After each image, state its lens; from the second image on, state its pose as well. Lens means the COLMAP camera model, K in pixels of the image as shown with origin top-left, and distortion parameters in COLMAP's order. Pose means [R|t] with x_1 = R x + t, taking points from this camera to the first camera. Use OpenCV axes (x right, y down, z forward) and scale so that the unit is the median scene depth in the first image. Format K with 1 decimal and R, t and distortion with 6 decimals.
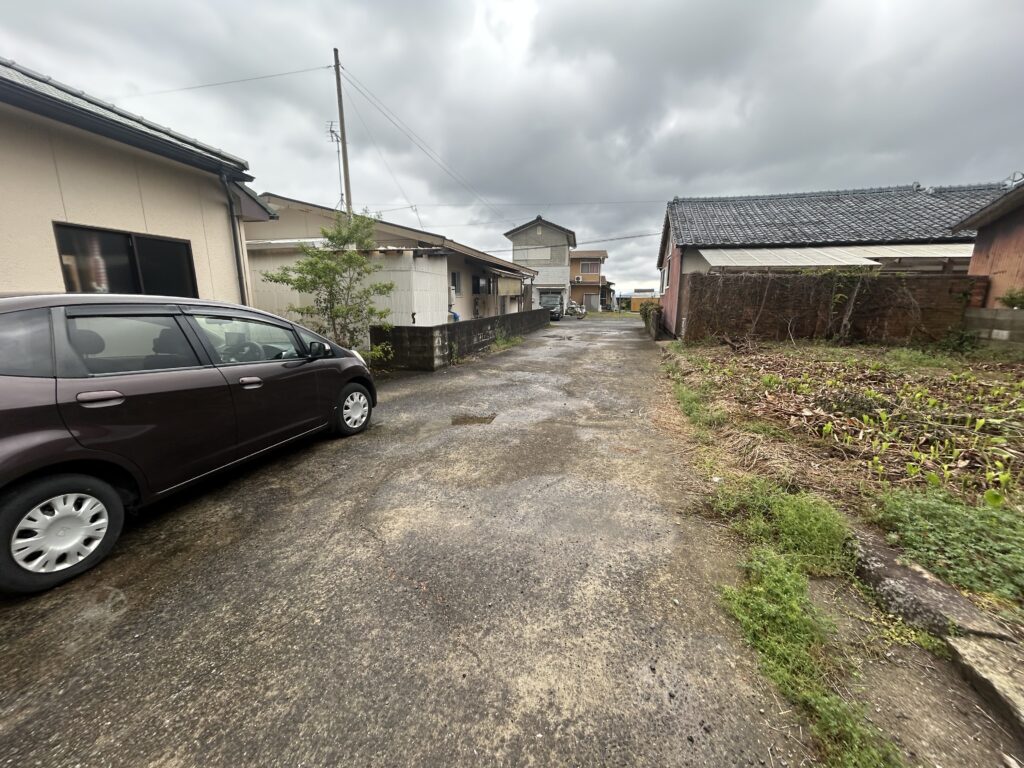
lens RADIAL K [[412.3, 0, 514.1], [0, 412.3, 385.3], [0, 0, 1]] dist [-0.000470, 0.000180]
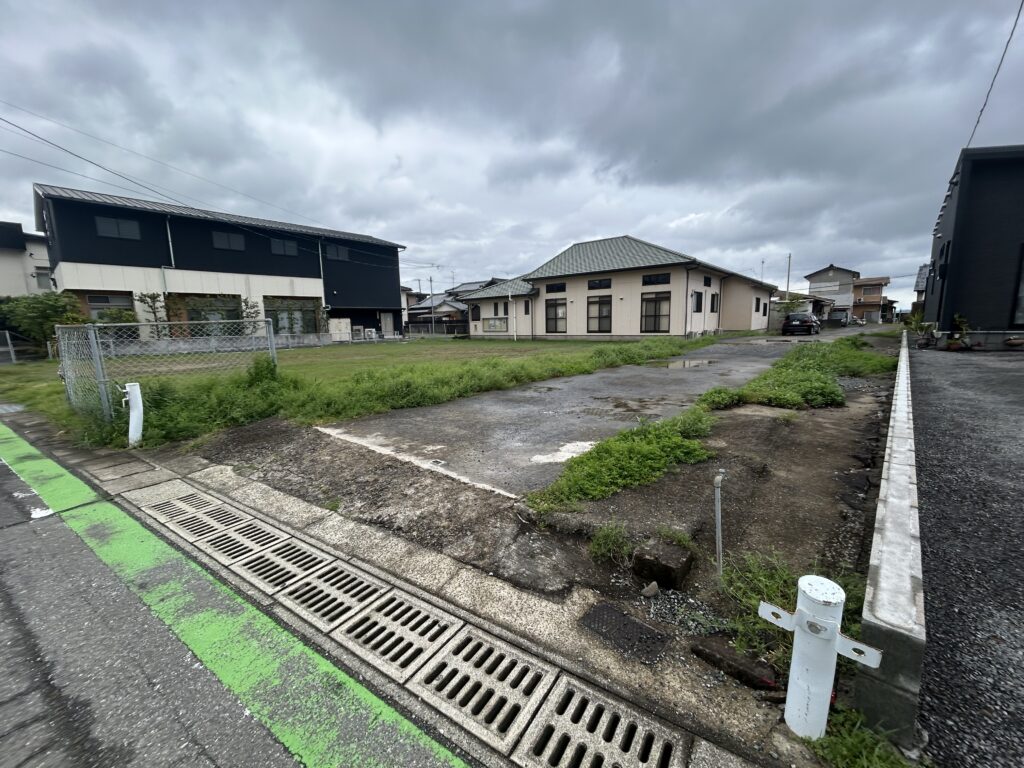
lens RADIAL K [[412.3, 0, 508.4], [0, 412.3, 384.5], [0, 0, 1]] dist [-0.000470, 0.000180]
pose [[0.857263, 0.052549, -0.512190, -0.155039], [-0.082220, 0.995984, -0.035428, 0.198686], [0.508272, 0.072484, 0.858141, -0.895960]]
